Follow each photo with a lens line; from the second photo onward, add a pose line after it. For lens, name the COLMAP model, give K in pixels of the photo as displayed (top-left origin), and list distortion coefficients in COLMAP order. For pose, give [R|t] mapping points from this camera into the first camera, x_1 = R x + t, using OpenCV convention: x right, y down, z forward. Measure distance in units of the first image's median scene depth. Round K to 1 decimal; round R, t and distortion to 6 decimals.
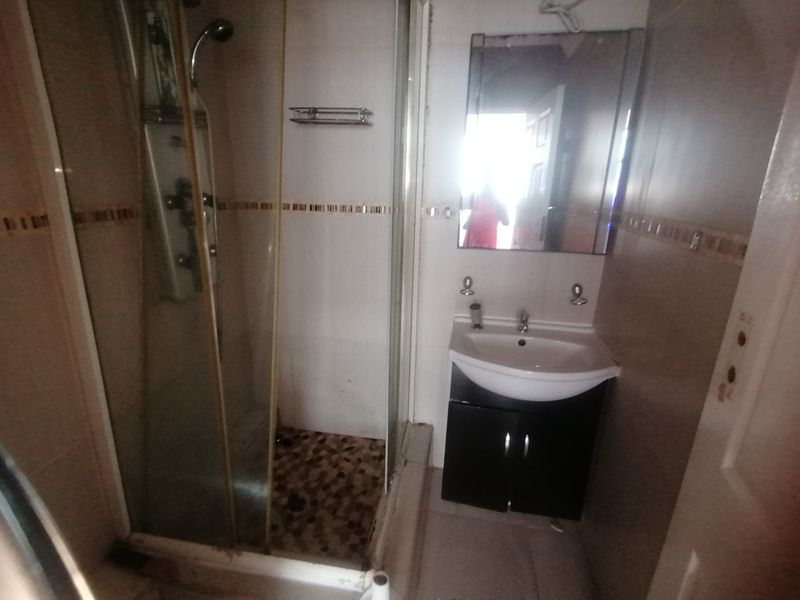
lens RADIAL K [[407.7, 0, 397.6], [0, 407.7, 302.3], [0, 0, 1]] dist [0.029718, -0.000154]
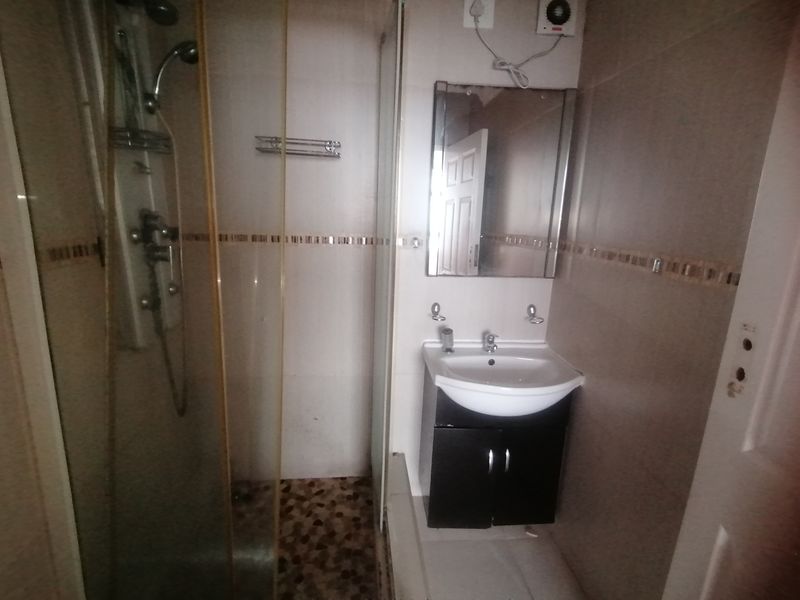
lens RADIAL K [[407.7, 0, 397.6], [0, 407.7, 302.3], [0, 0, 1]] dist [0.029718, -0.000154]
pose [[0.963967, -0.050350, 0.261212, -0.197933], [0.066396, 0.996386, -0.052967, -0.016470], [-0.257601, 0.068402, 0.963827, 0.021993]]
